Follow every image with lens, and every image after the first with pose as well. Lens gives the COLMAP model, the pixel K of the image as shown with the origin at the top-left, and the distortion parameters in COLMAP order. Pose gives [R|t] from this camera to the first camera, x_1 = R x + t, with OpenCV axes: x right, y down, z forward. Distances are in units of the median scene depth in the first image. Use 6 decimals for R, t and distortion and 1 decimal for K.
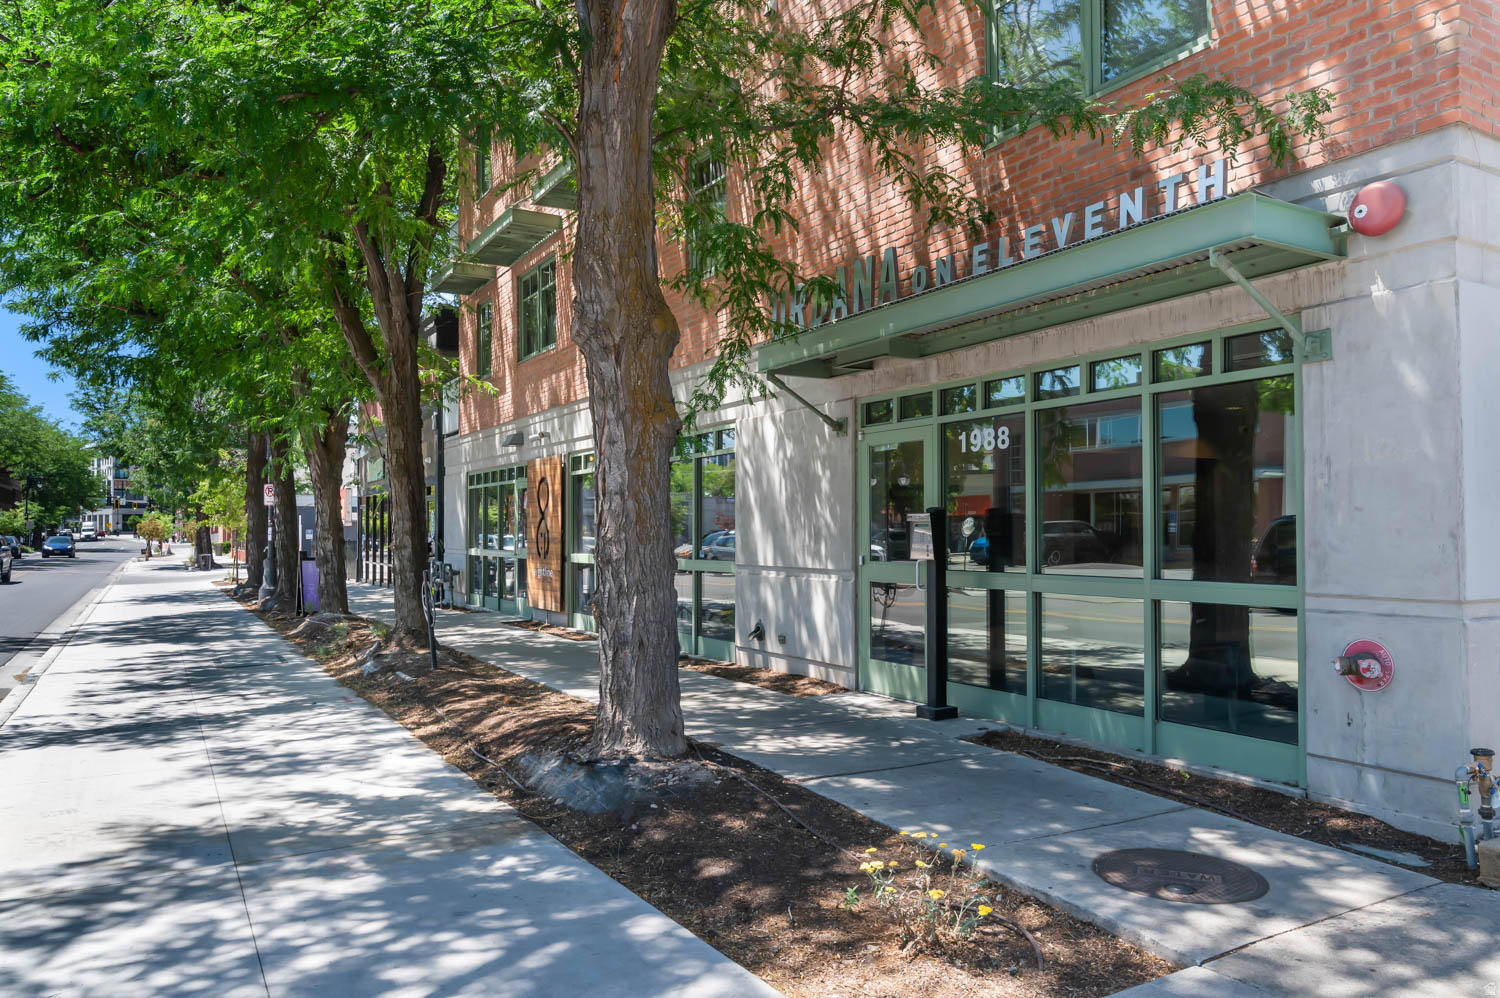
lens RADIAL K [[1026.9, 0, 750.0], [0, 1026.9, 499.0], [0, 0, 1]] dist [-0.018996, -0.002750]
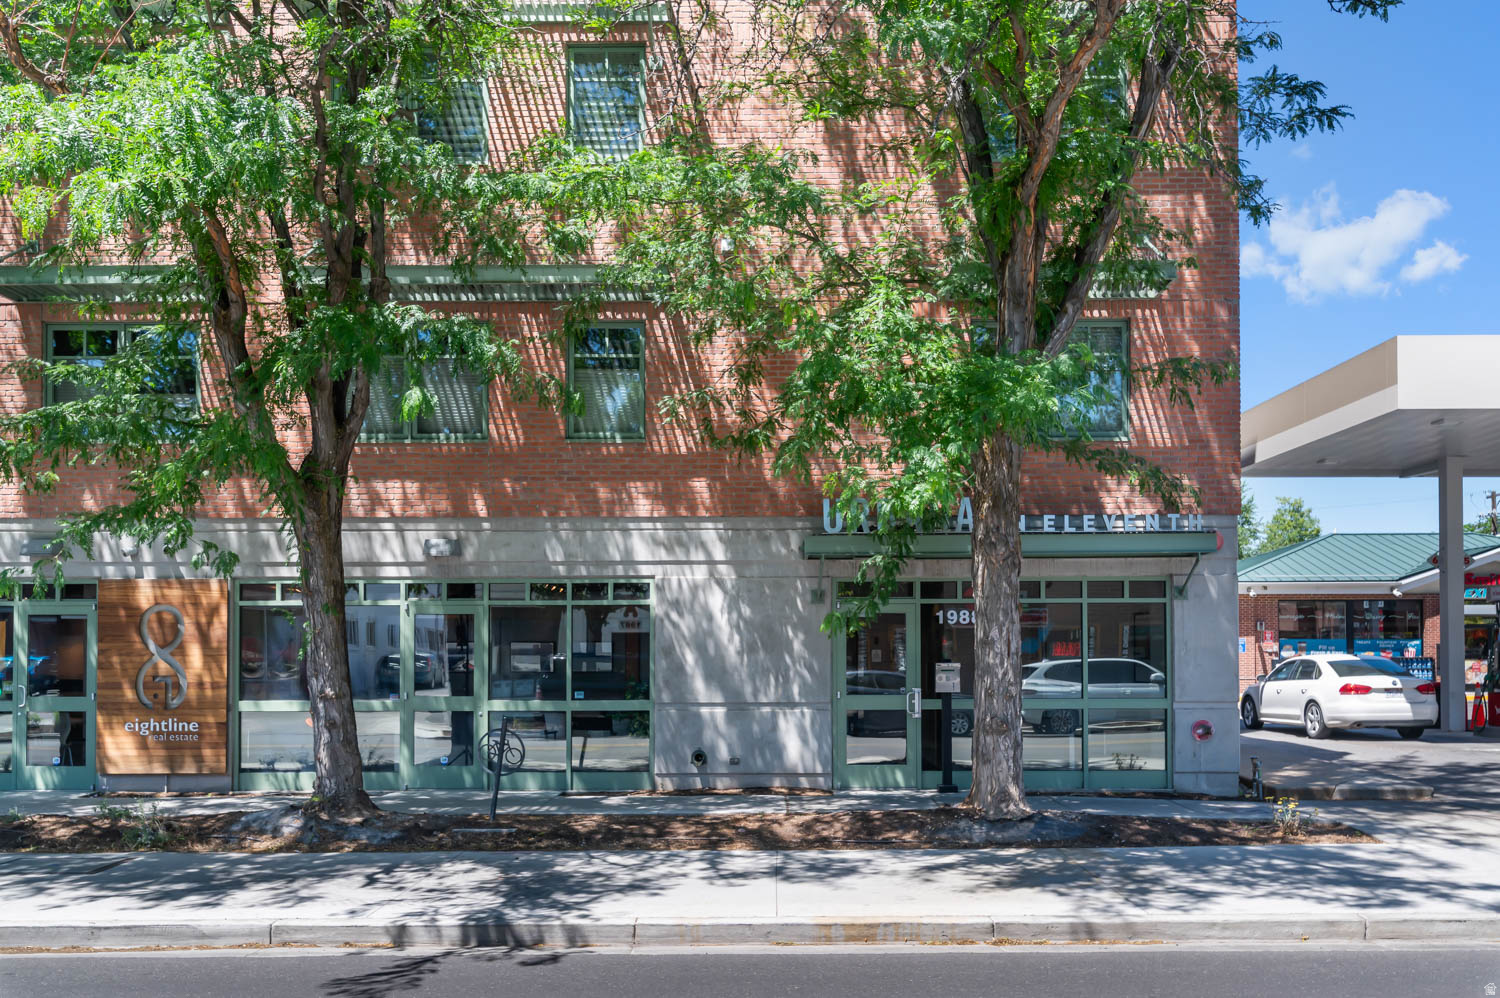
lens RADIAL K [[1292.8, 0, 750.0], [0, 1292.8, 499.0], [0, 0, 1]] dist [0.017360, 0.008657]
pose [[0.499676, 0.114173, 0.858655, -2.233213], [-0.026286, 0.992817, -0.116716, 0.005654], [-0.865813, 0.035749, 0.499089, 0.342592]]
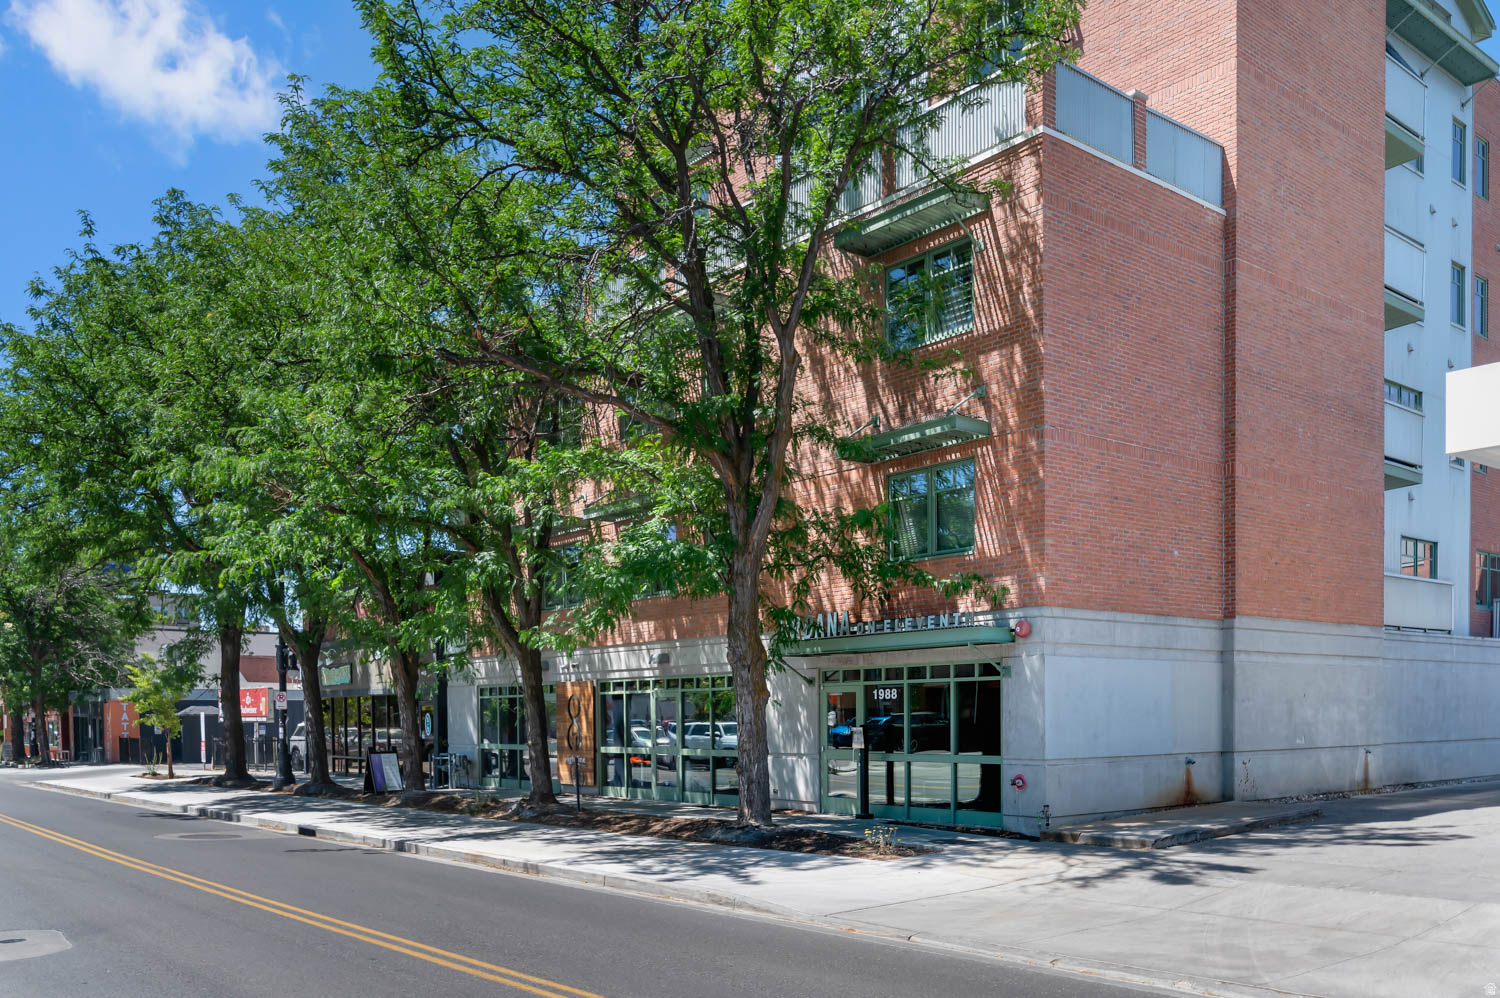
lens RADIAL K [[1208.7, 0, 750.8], [0, 1208.7, 576.7], [0, 0, 1]] dist [0.071264, 0.000037]
pose [[0.985795, 0.028289, 0.165555, -0.658727], [-0.012550, 0.995364, -0.095357, -0.074474], [-0.167485, 0.091925, 0.981580, -2.043789]]
